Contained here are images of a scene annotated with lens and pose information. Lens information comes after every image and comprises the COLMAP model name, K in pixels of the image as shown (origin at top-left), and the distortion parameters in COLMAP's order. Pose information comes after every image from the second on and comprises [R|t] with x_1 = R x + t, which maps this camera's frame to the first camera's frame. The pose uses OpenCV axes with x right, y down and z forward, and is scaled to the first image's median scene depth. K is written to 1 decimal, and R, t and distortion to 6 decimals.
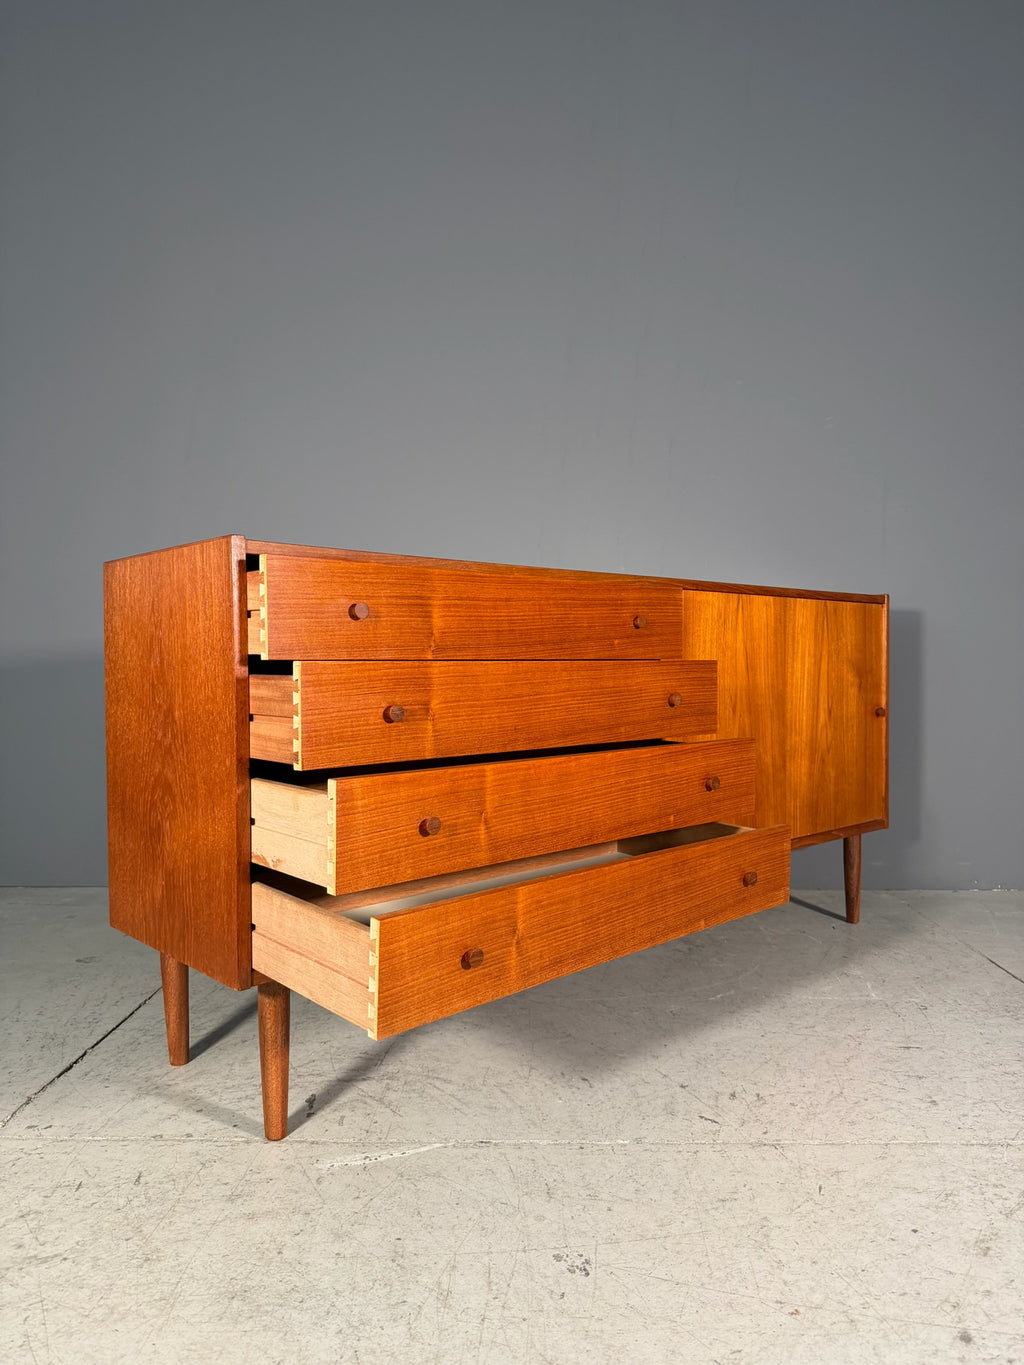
lens RADIAL K [[975.6, 0, 508.9], [0, 975.6, 684.1], [0, 0, 1]] dist [0.026934, -0.037302]
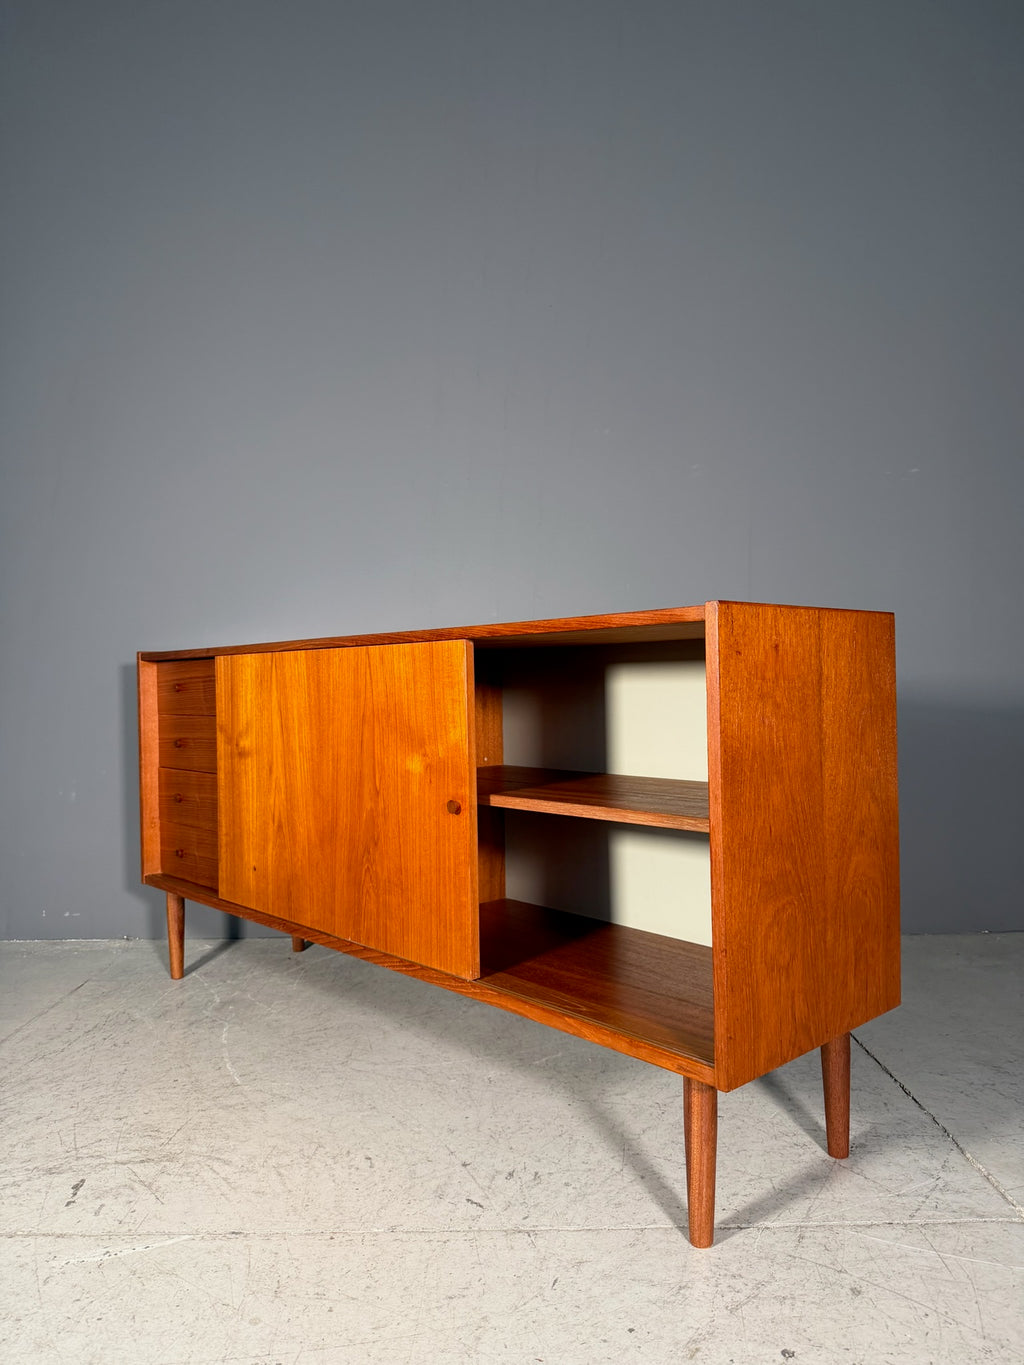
lens RADIAL K [[975.6, 0, 508.9], [0, 975.6, 684.1], [0, 0, 1]] dist [0.026934, -0.037302]
pose [[0.999735, -0.003826, 0.022678, 0.212936], [0.004276, 0.999794, -0.019832, -0.055147], [-0.022598, 0.019924, 0.999546, 0.006190]]
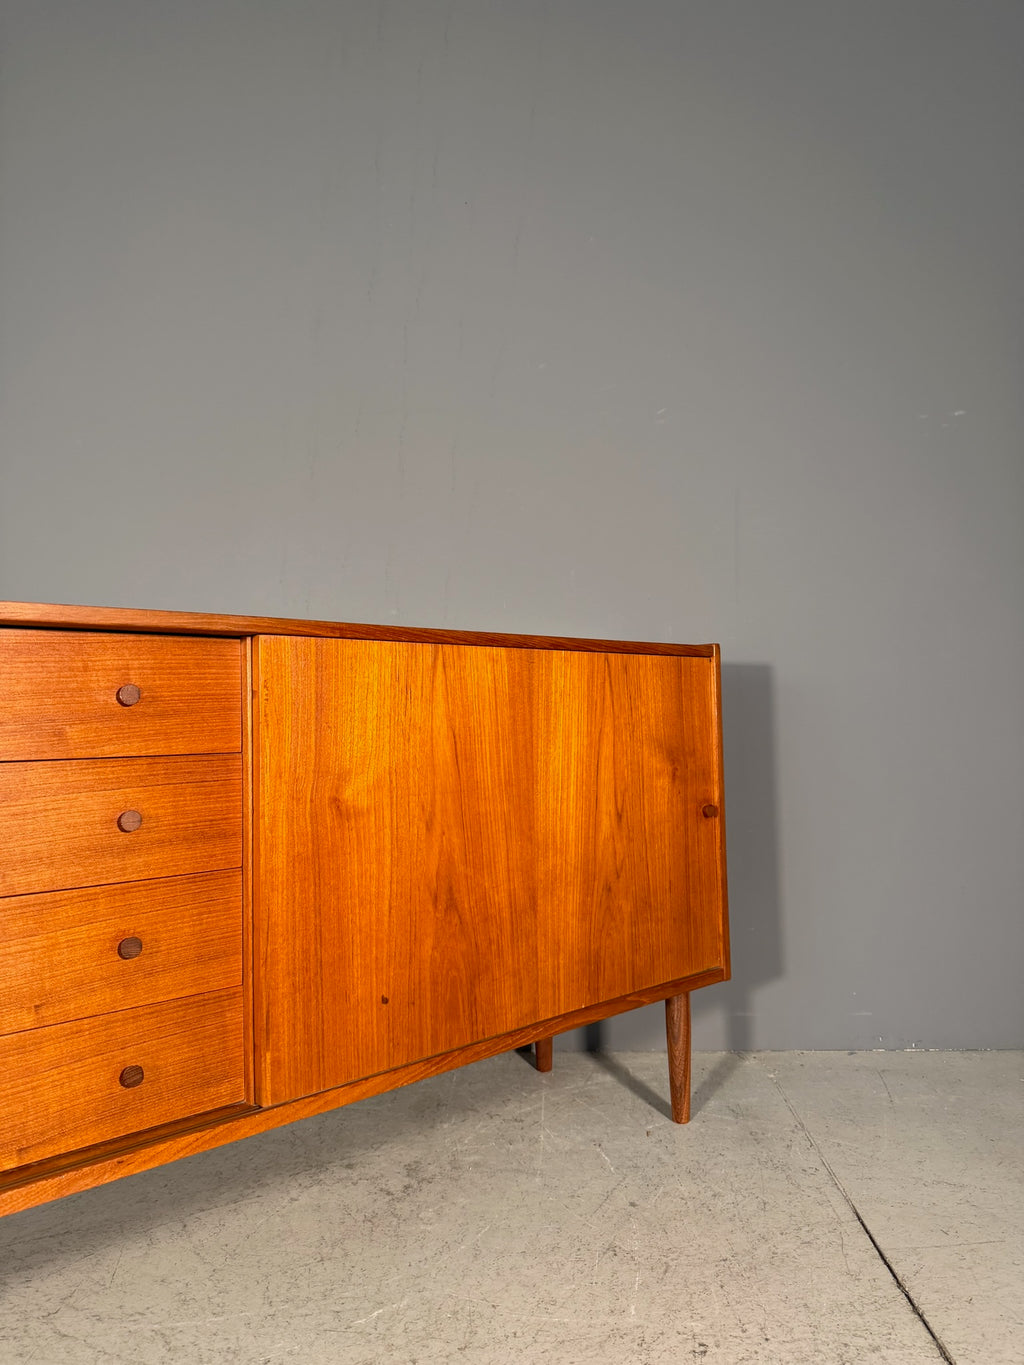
lens RADIAL K [[965.1, 0, 510.9], [0, 965.1, 677.4], [0, 0, 1]] dist [0.107173, -0.175286]
pose [[0.999950, -0.009925, -0.000751, 0.407150], [0.009861, 0.998111, -0.060641, -0.044564], [0.001352, 0.060631, 0.998159, 0.514425]]
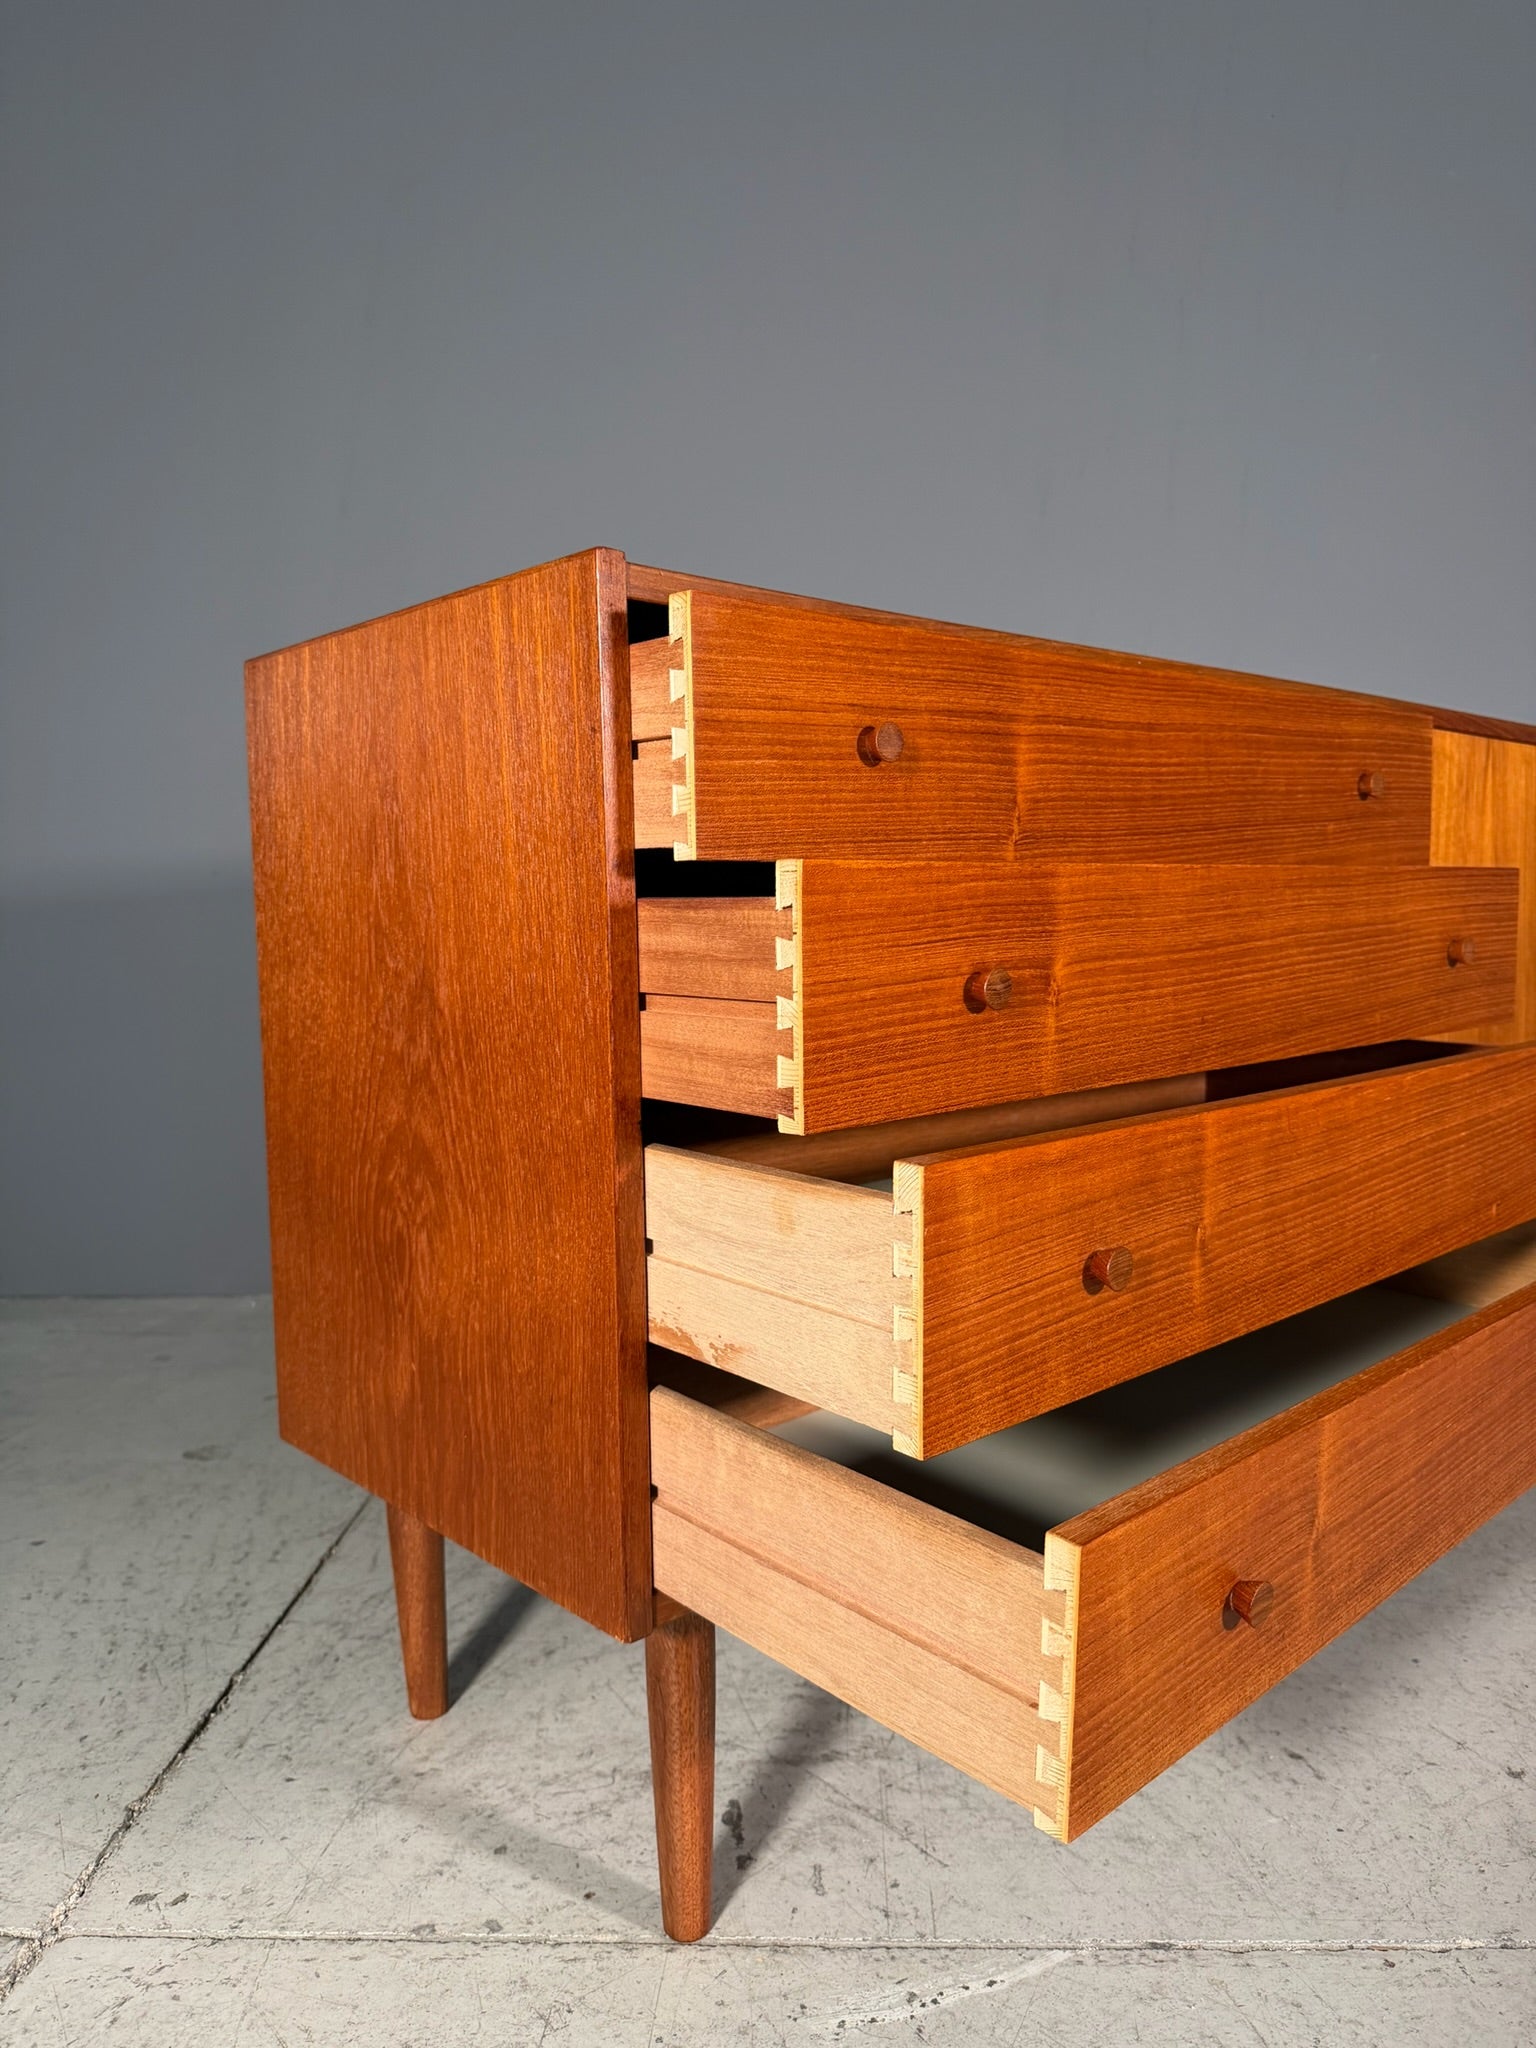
lens RADIAL K [[1481.4, 0, 767.4], [0, 1481.4, 1029.2], [0, 0, 1]] dist [0.030155, -0.041578]
pose [[0.999959, -0.007583, -0.004981, -0.184739], [0.007886, 0.997922, 0.063944, 0.005512], [0.004486, -0.063981, 0.997941, 0.327117]]
